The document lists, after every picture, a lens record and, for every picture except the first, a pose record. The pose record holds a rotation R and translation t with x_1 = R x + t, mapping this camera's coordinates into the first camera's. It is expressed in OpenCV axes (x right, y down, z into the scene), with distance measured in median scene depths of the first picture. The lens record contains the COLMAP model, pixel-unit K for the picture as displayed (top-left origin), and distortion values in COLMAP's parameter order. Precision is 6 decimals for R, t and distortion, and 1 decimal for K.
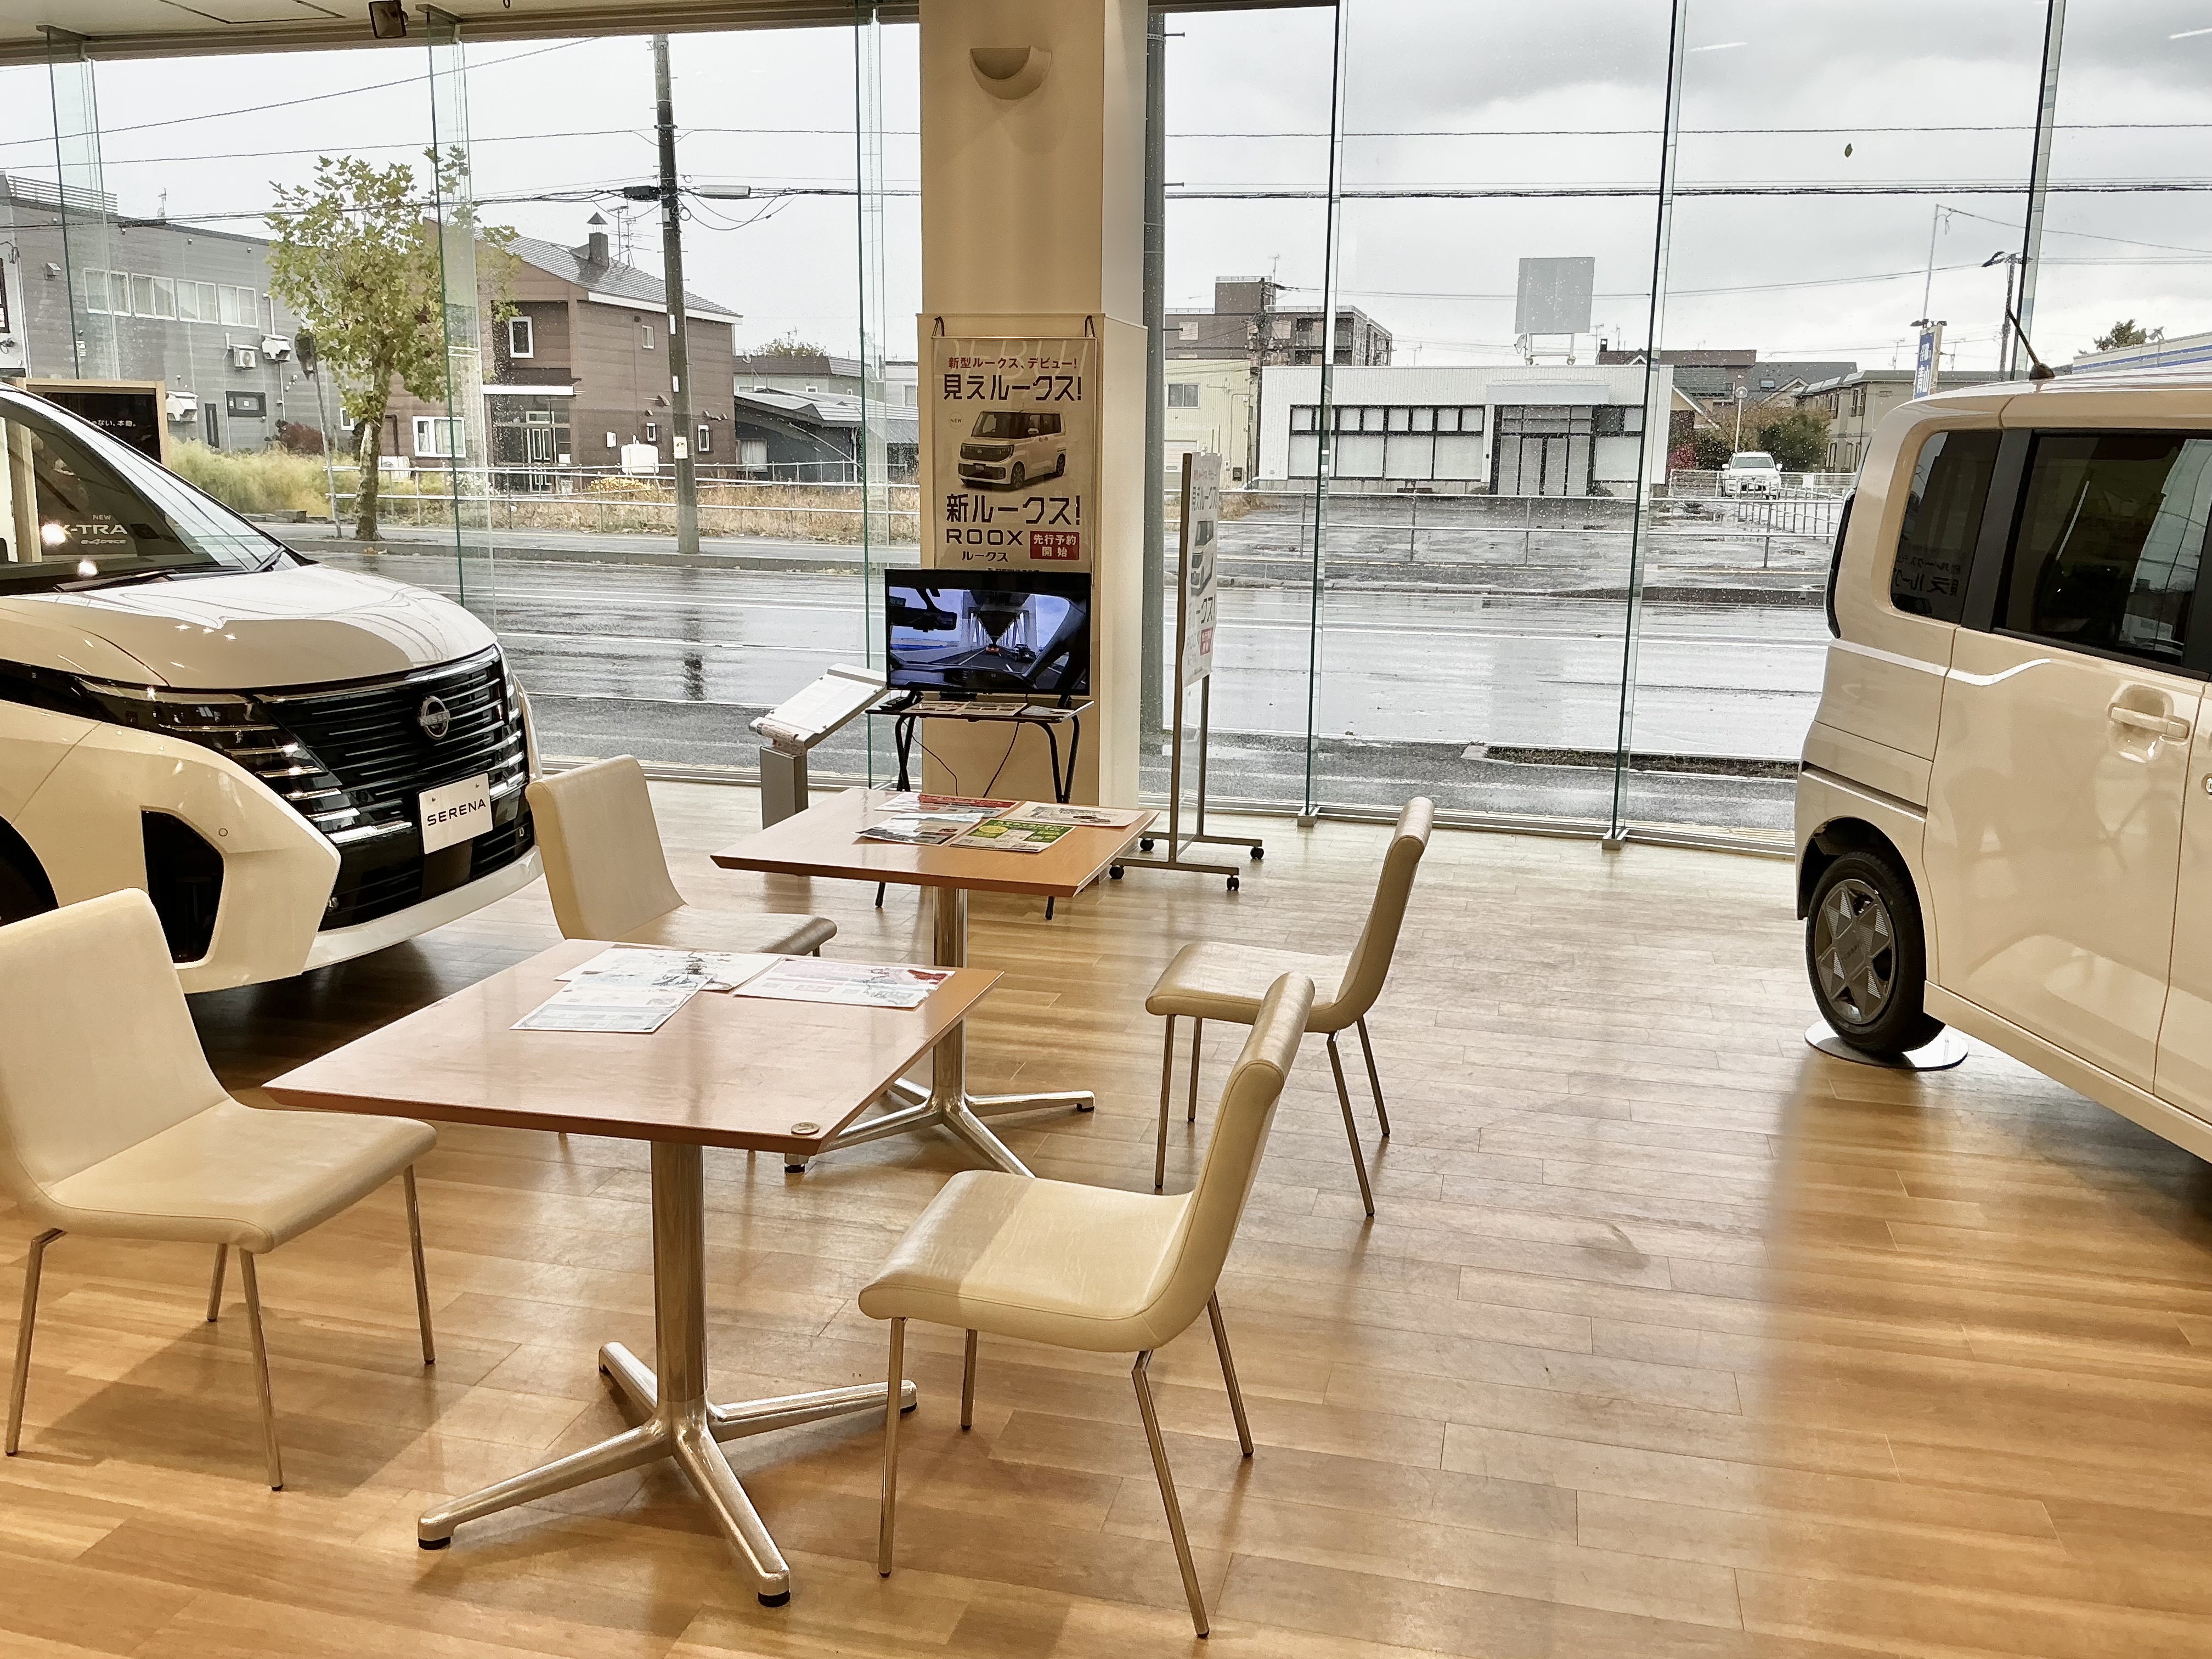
lens RADIAL K [[1839.3, 0, 1106.0], [0, 1839.3, 829.5], [0, 0, 1]] dist [0.091586, -0.135310]
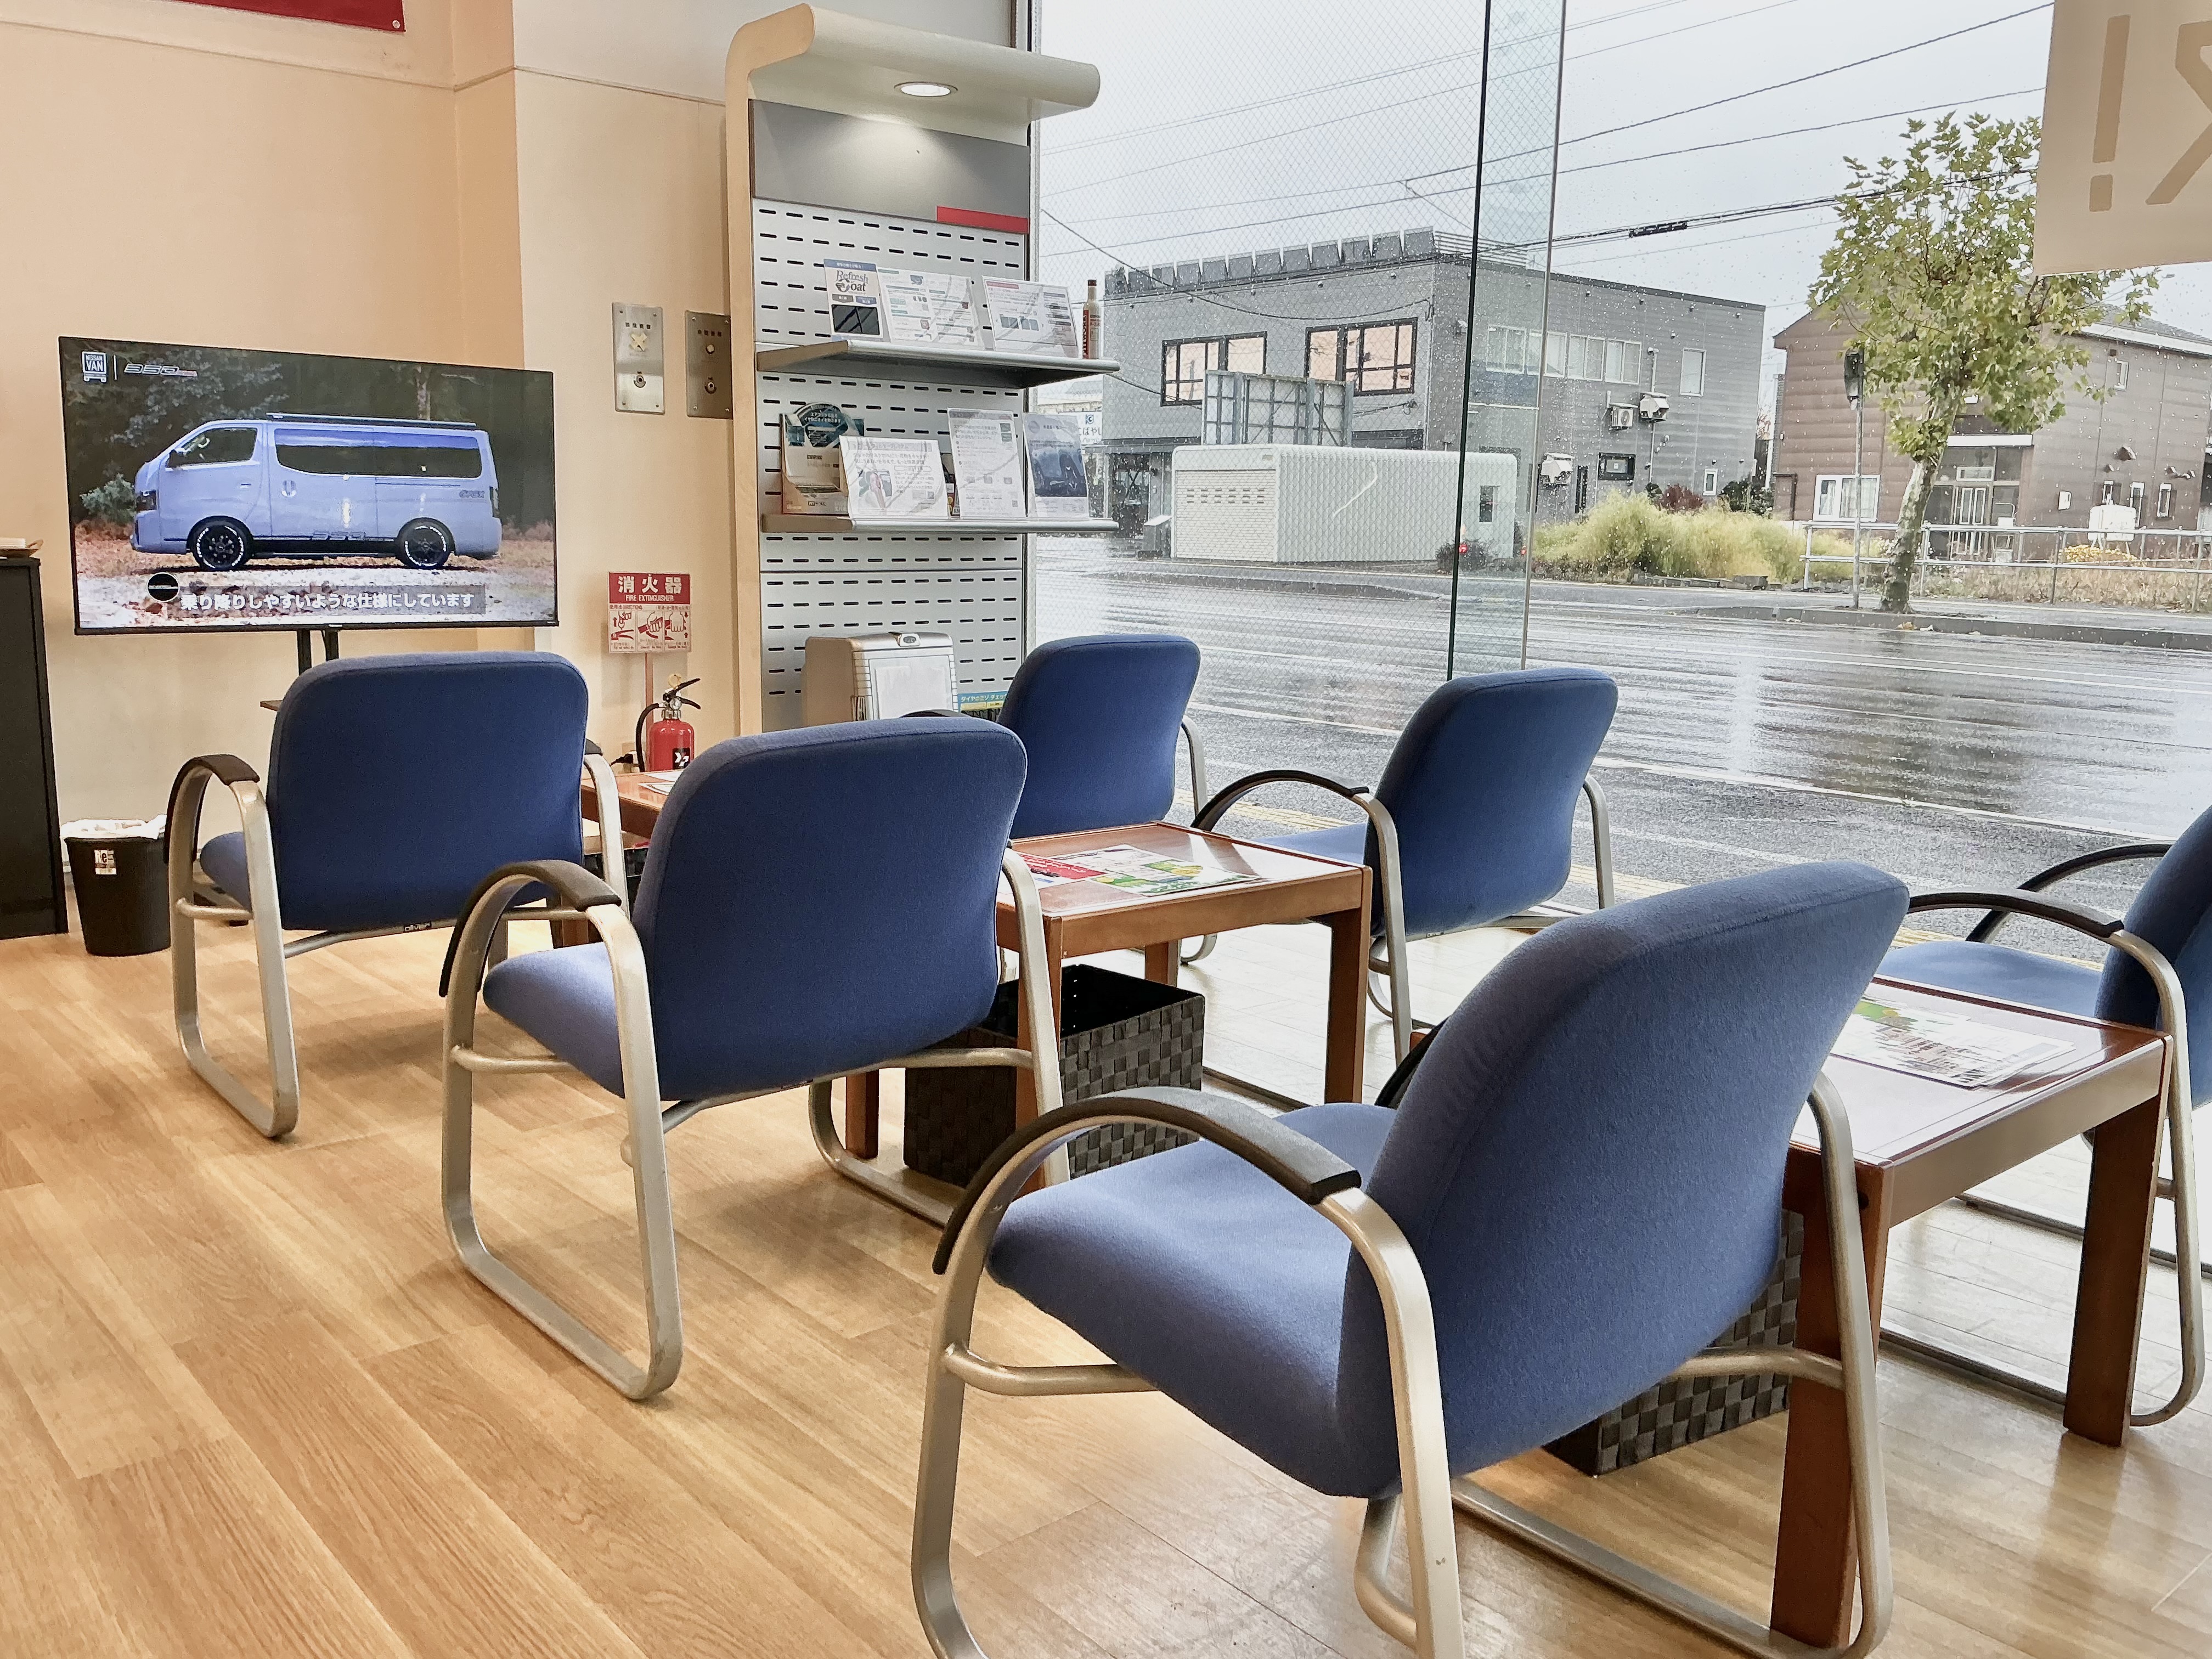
lens RADIAL K [[1839.3, 0, 1106.0], [0, 1839.3, 829.5], [0, 0, 1]] dist [0.091586, -0.135310]
pose [[0.812303, 0.107467, -0.573250, -0.127562], [-0.131800, 0.991276, -0.000929, -0.014449], [0.568149, 0.076309, 0.819380, 0.117758]]
